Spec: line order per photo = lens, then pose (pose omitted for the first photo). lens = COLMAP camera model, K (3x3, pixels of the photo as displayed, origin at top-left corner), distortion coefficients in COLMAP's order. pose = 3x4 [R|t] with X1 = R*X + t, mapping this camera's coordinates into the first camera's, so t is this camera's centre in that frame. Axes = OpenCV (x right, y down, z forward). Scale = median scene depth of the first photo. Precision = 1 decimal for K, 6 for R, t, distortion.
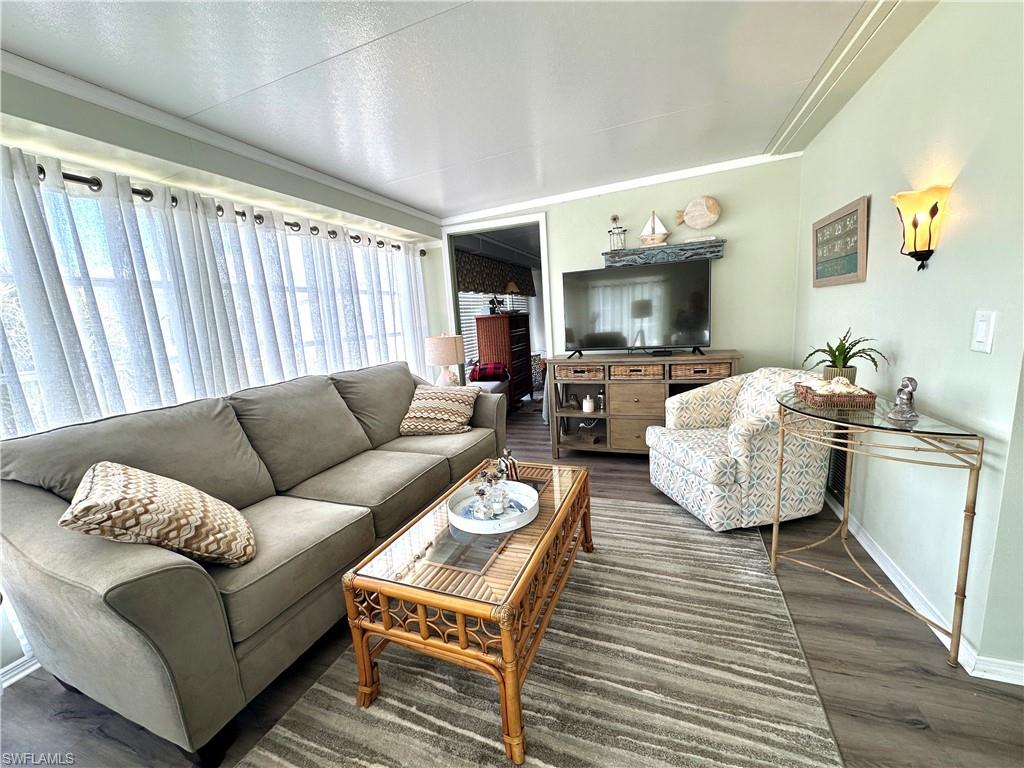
lens RADIAL K [[412.0, 0, 507.8], [0, 412.0, 385.1], [0, 0, 1]] dist [0.001020, 0.001253]
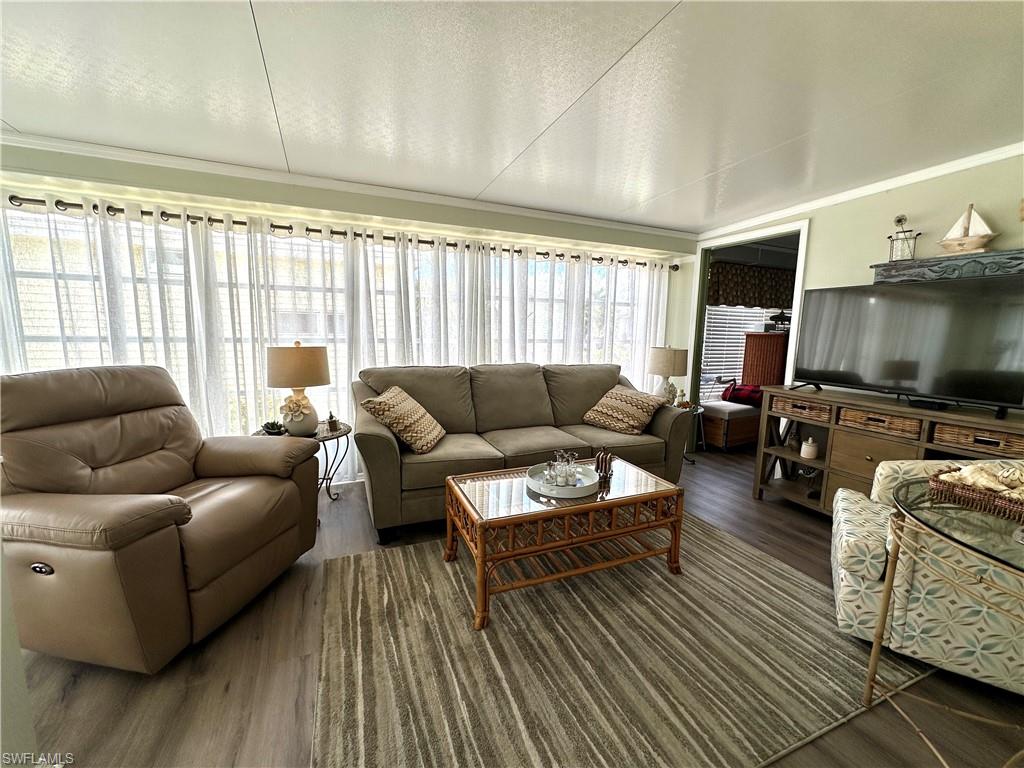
lens RADIAL K [[412.0, 0, 515.3], [0, 412.0, 386.5], [0, 0, 1]] dist [0.001020, 0.001253]
pose [[0.694926, 0.178873, -0.696478, 0.422879], [-0.185090, 0.980427, 0.067121, -0.027282], [0.694852, 0.082268, 0.714432, -0.014212]]
